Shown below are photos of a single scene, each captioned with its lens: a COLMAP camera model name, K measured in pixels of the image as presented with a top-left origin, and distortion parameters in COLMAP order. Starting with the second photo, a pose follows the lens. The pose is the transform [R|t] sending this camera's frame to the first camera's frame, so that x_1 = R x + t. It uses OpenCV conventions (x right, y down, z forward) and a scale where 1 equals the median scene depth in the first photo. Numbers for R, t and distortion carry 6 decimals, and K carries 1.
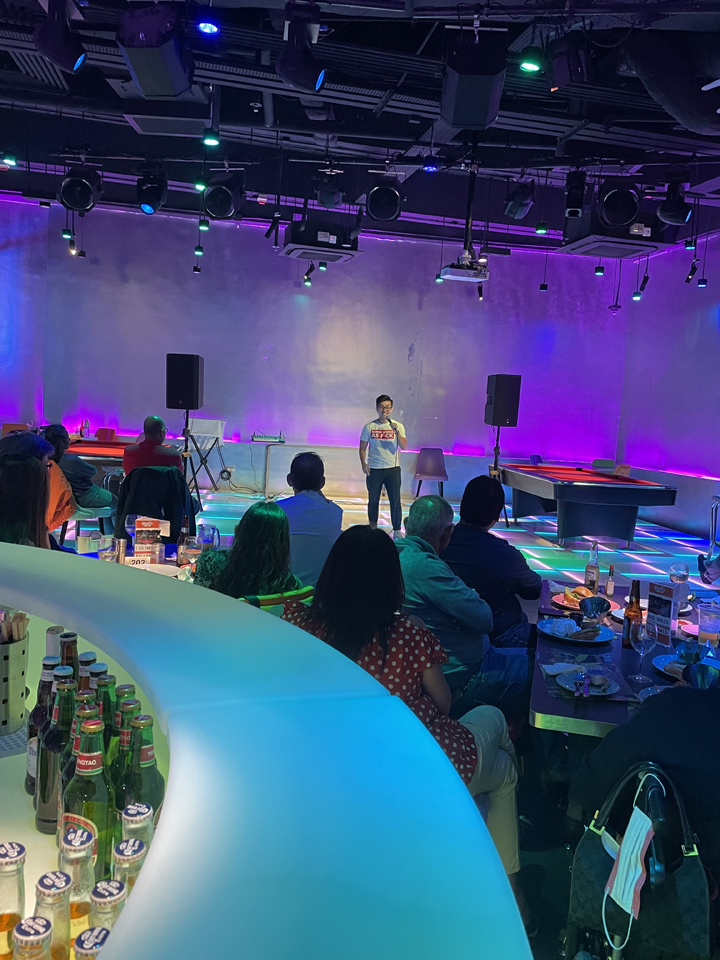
lens RADIAL K [[793.7, 0, 360.0], [0, 793.7, 480.0], [0, 0, 1]] dist [0.084075, -0.006479]
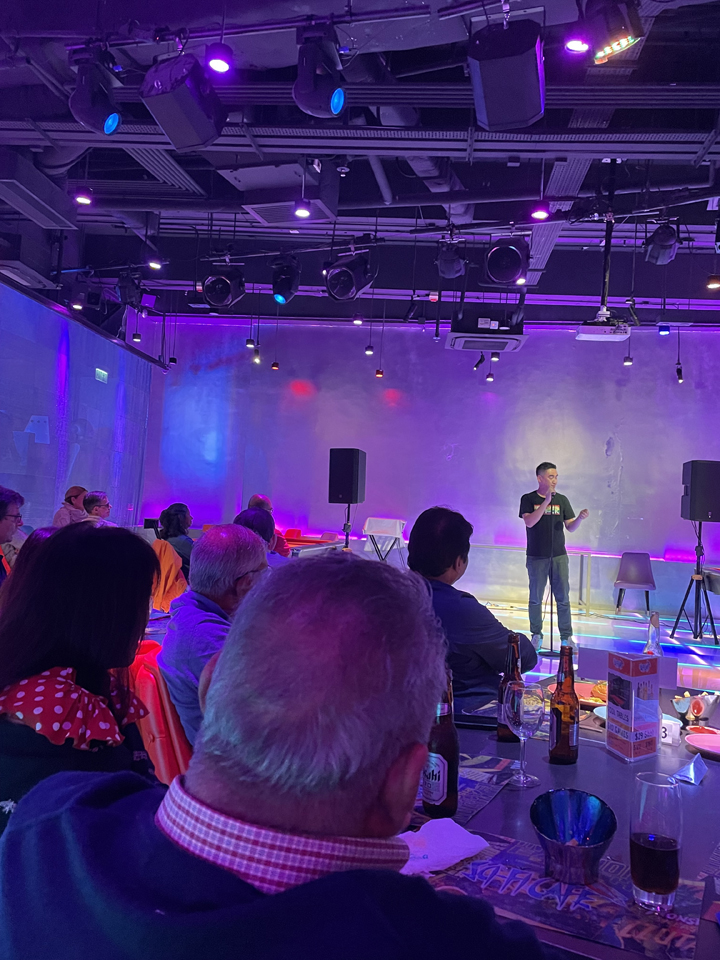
lens RADIAL K [[791.5, 0, 362.2], [0, 791.5, 473.7], [0, 0, 1]] dist [0.094788, -0.010366]
pose [[0.955127, -0.020859, -0.295460, 0.087719], [-0.025385, 0.988083, -0.151818, 0.022207], [0.295106, 0.152505, 0.943215, 0.078355]]
